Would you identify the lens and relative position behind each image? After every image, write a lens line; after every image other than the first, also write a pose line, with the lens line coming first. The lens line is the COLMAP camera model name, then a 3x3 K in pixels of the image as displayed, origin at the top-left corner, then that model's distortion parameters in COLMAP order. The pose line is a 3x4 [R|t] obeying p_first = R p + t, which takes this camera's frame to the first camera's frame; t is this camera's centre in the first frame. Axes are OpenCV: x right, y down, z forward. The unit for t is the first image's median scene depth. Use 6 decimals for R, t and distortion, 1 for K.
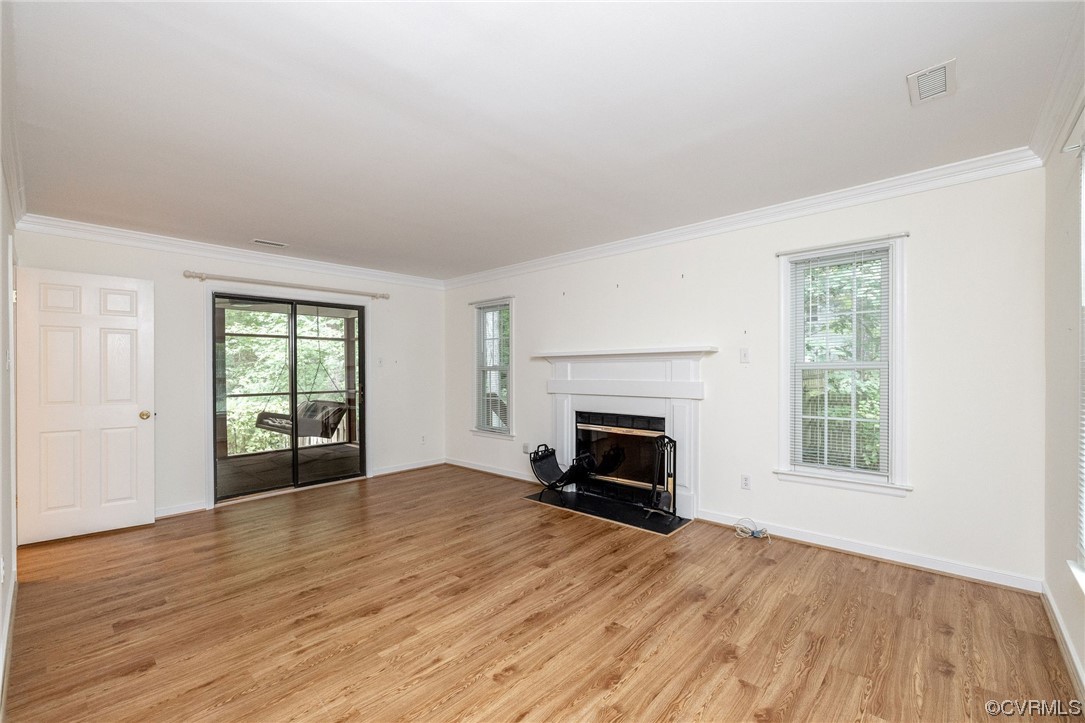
lens RADIAL K [[465.7, 0, 543.7], [0, 465.7, 379.2], [0, 0, 1]] dist [-0.003548, 0.000135]
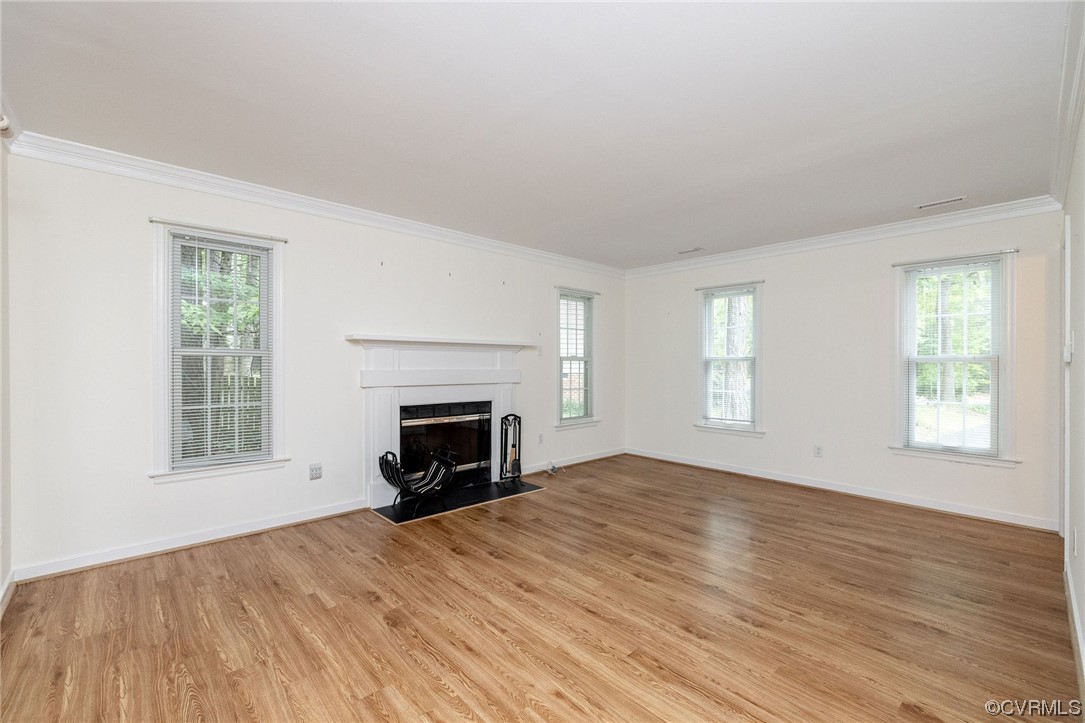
lens RADIAL K [[445.4, 0, 540.5], [0, 445.4, 376.6], [0, 0, 1]] dist [0.016755, -0.000001]
pose [[0.091418, -0.028037, 0.995418, -1.020716], [0.006032, 0.999601, 0.027600, -0.010214], [-0.995794, 0.003482, 0.091550, 0.942914]]
